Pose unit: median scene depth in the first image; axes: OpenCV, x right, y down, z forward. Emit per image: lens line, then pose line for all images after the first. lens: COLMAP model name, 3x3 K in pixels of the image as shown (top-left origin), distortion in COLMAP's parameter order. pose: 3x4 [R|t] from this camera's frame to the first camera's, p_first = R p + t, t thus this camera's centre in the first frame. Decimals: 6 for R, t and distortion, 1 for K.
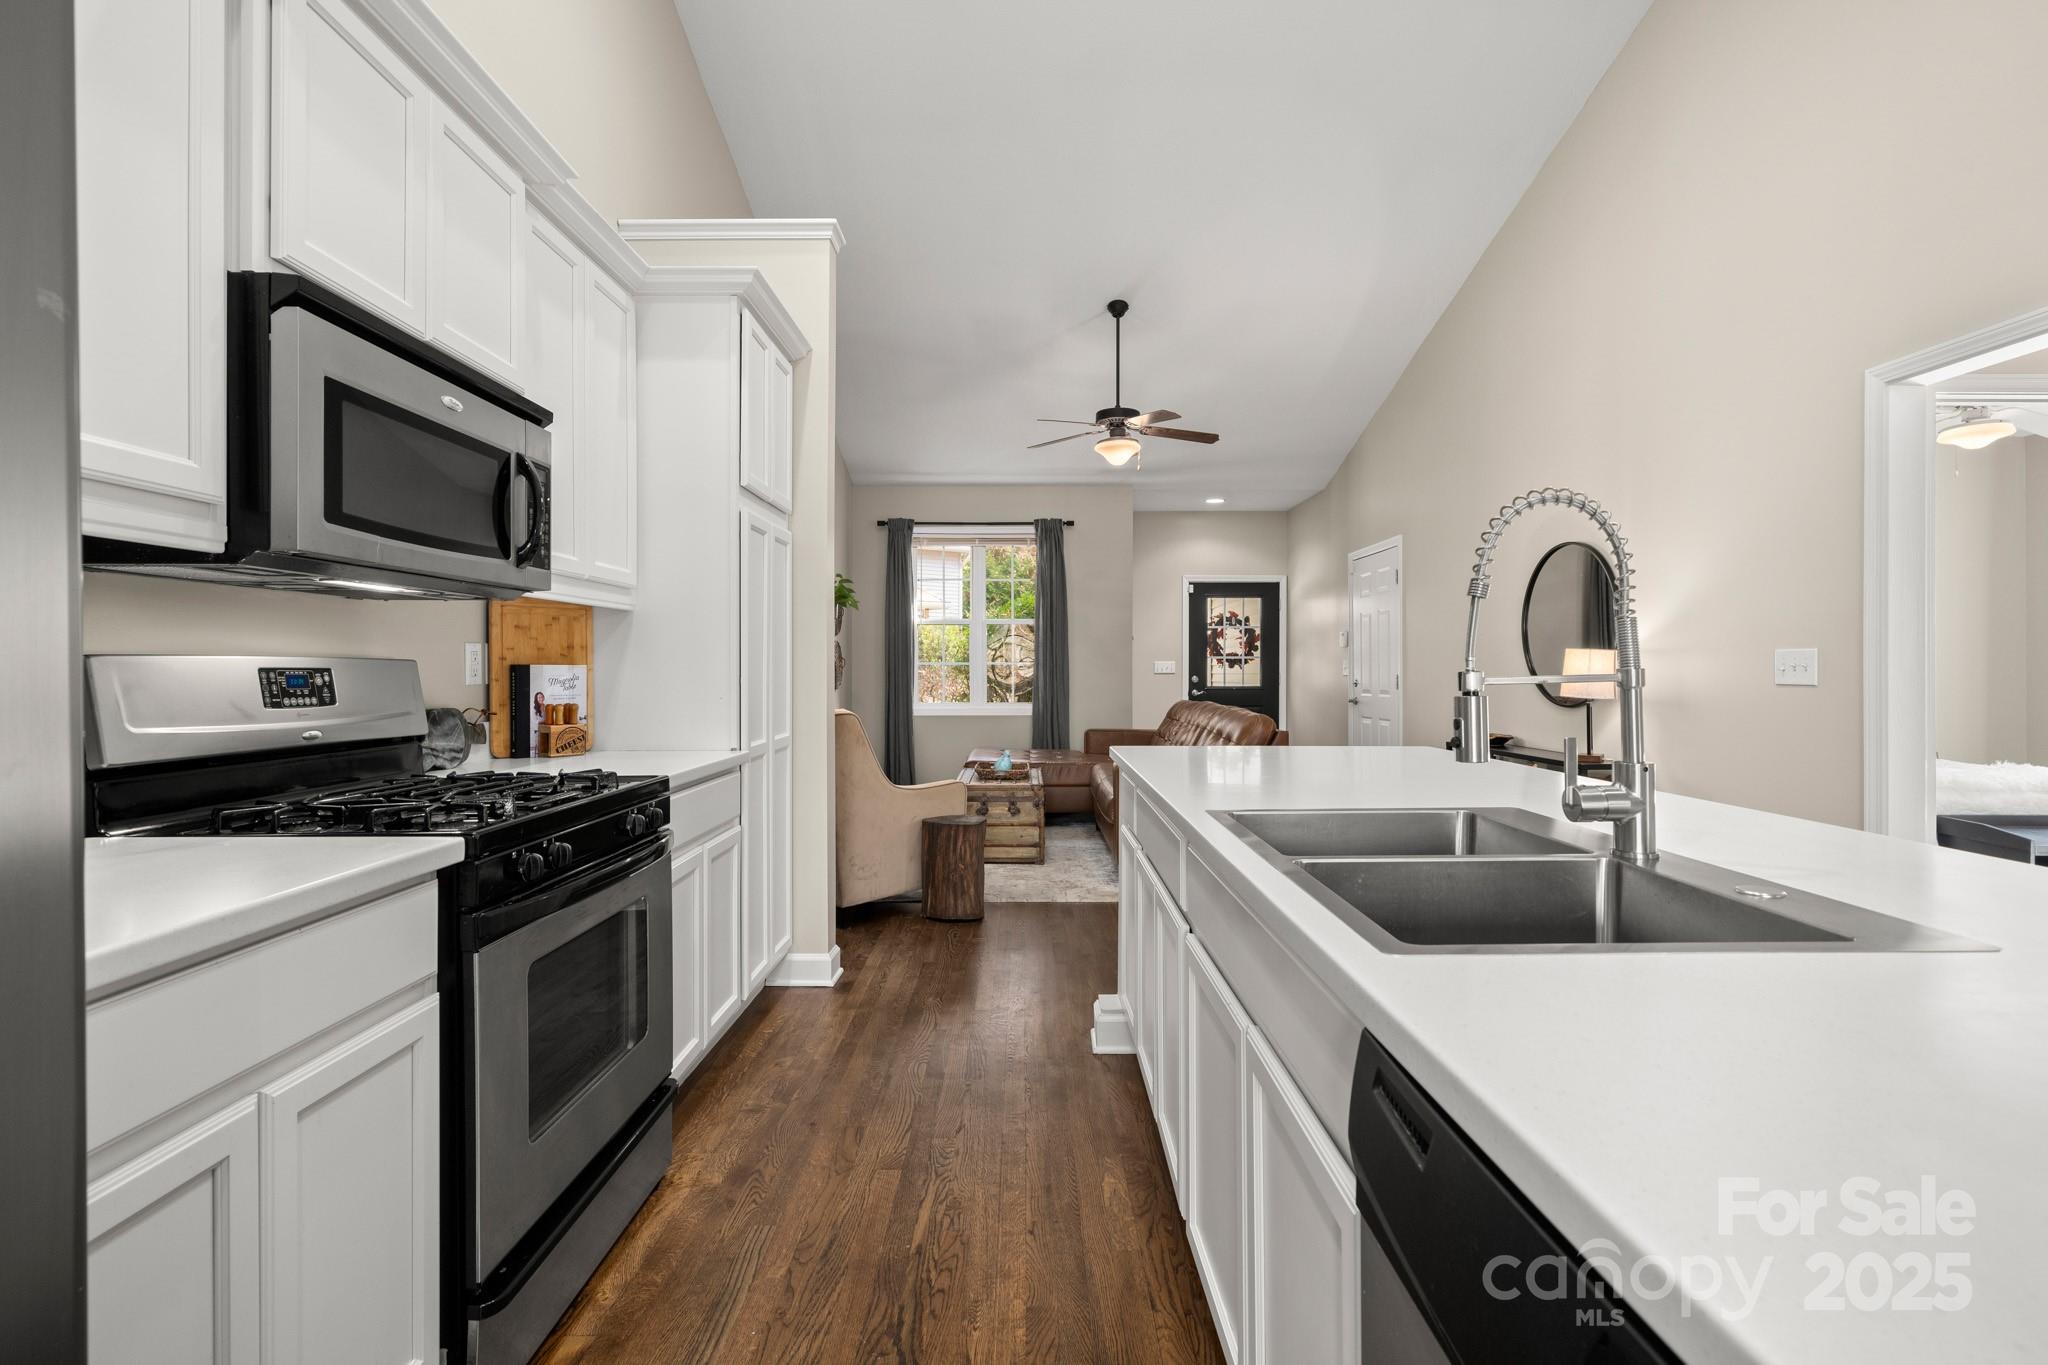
lens RADIAL K [[928.8, 0, 1014.4], [0, 928.8, 667.8], [0, 0, 1]] dist [-0.001605, -0.000322]
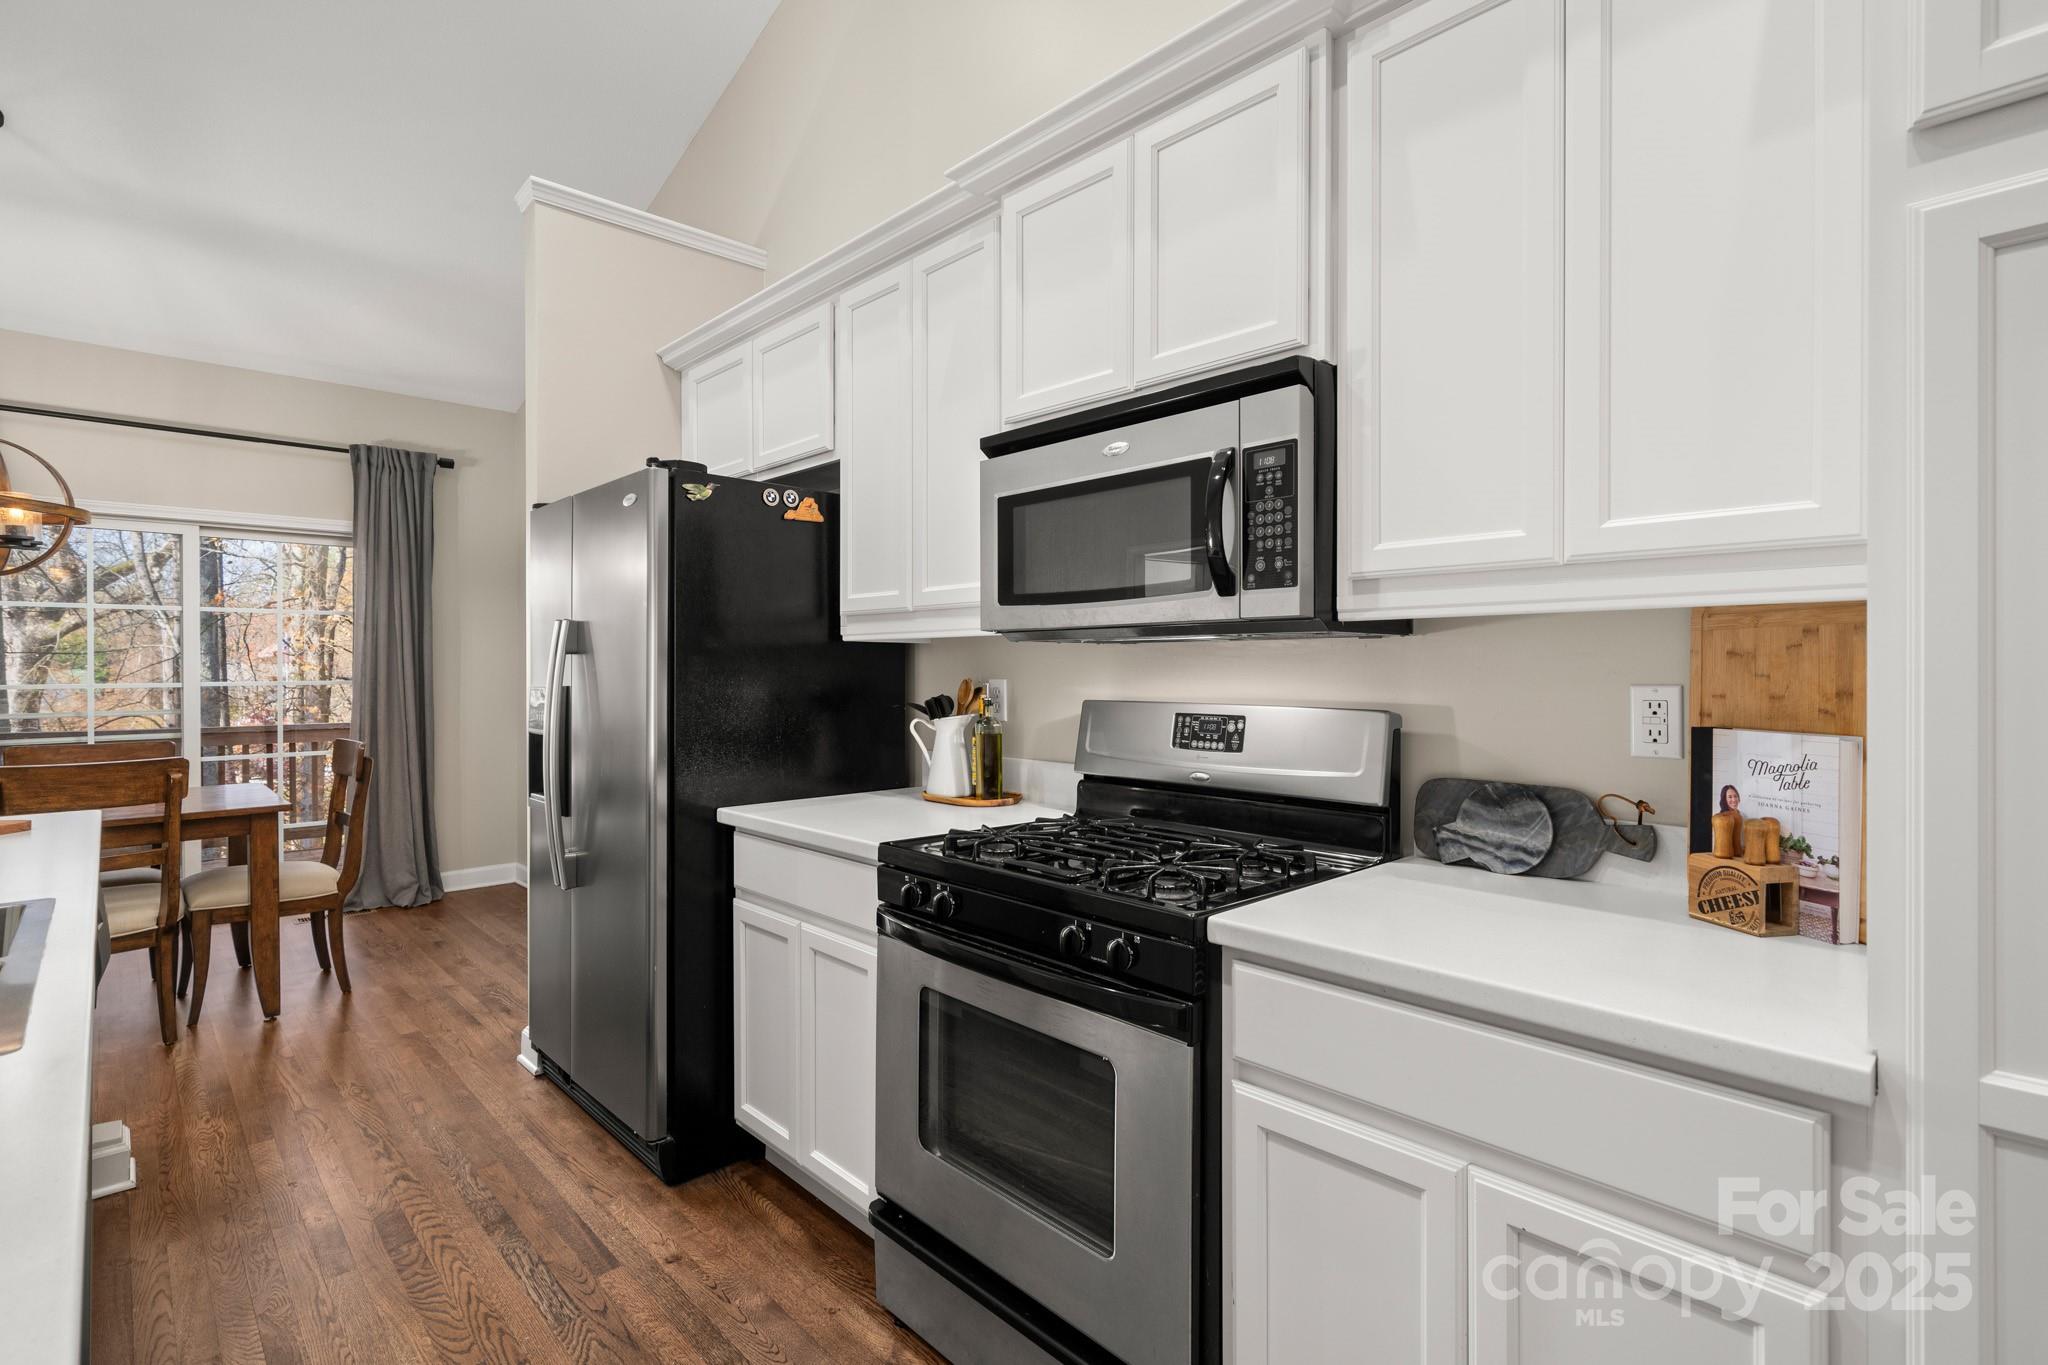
lens RADIAL K [[949.5, 0, 1031.3], [0, 949.5, 671.8], [0, 0, 1]] dist [-0.000996, -0.000446]
pose [[-0.708771, 0.005038, -0.705421, 0.107905], [0.001617, 0.999983, 0.005517, -0.037060], [0.705437, 0.002769, -0.708767, 1.079145]]
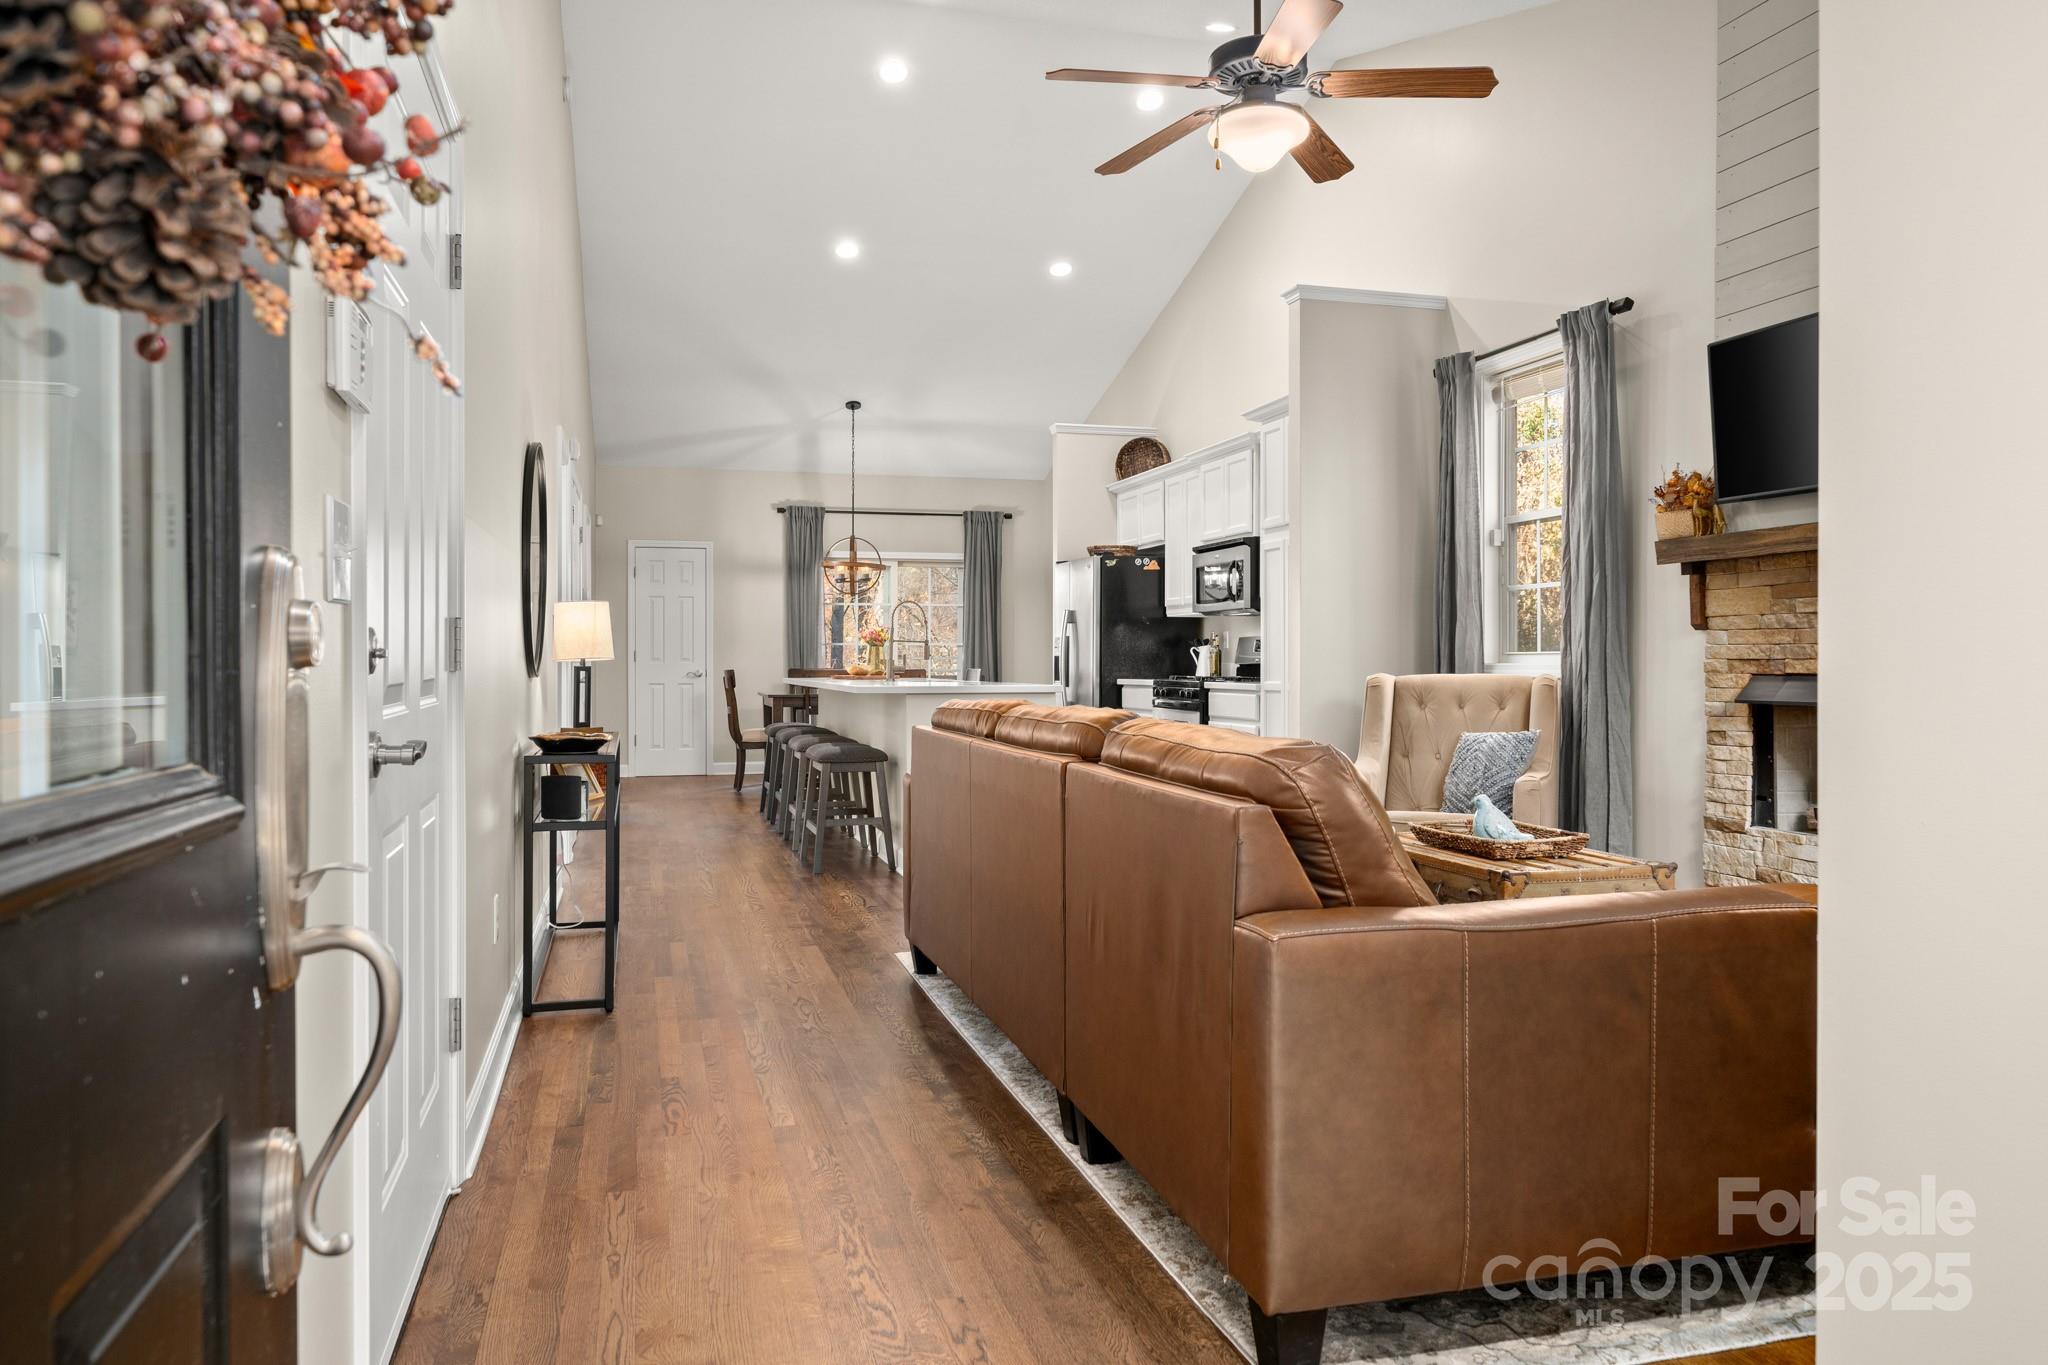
lens RADIAL K [[1375.0, 0, 1027.2], [0, 1375.0, 674.0], [0, 0, 1]] dist [0.001184, 0.001556]
pose [[-0.958468, 0.003984, -0.285172, 0.901597], [0.000846, 0.999938, 0.011127, 0.043334], [0.285199, 0.010423, -0.958412, 3.515044]]
